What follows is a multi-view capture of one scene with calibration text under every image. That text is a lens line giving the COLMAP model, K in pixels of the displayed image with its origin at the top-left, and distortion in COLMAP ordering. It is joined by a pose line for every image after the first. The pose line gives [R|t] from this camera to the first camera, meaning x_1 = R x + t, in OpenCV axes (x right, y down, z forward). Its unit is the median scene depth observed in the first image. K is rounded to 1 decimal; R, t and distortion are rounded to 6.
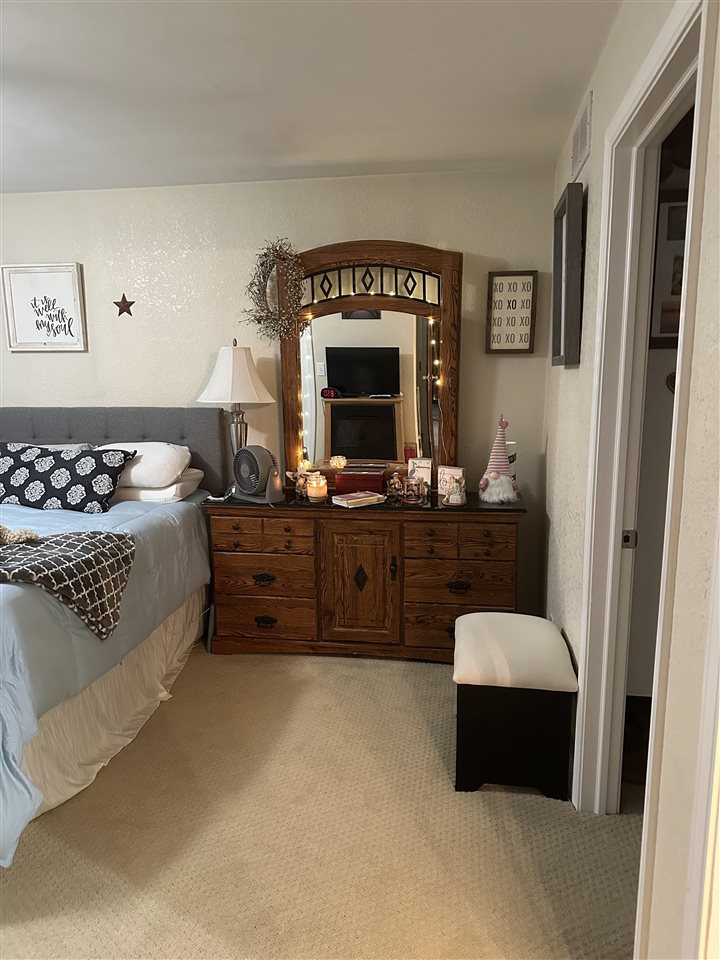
lens RADIAL K [[695.2, 0, 370.3], [0, 695.2, 483.1], [0, 0, 1]] dist [0.112164, -0.181273]
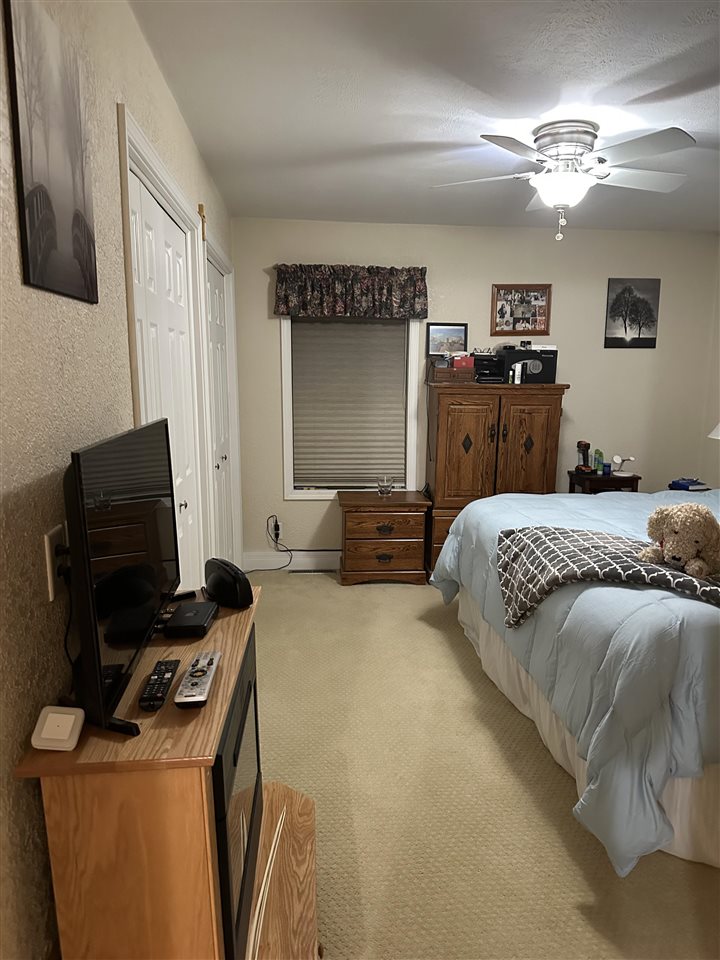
lens RADIAL K [[689.9, 0, 353.0], [0, 689.9, 483.8], [0, 0, 1]] dist [0.111514, -0.185352]
pose [[0.219981, 0.171669, -0.960280, 0.241414], [-0.164615, 0.976809, 0.136914, -0.065631], [0.961515, 0.127958, 0.243139, 0.313436]]
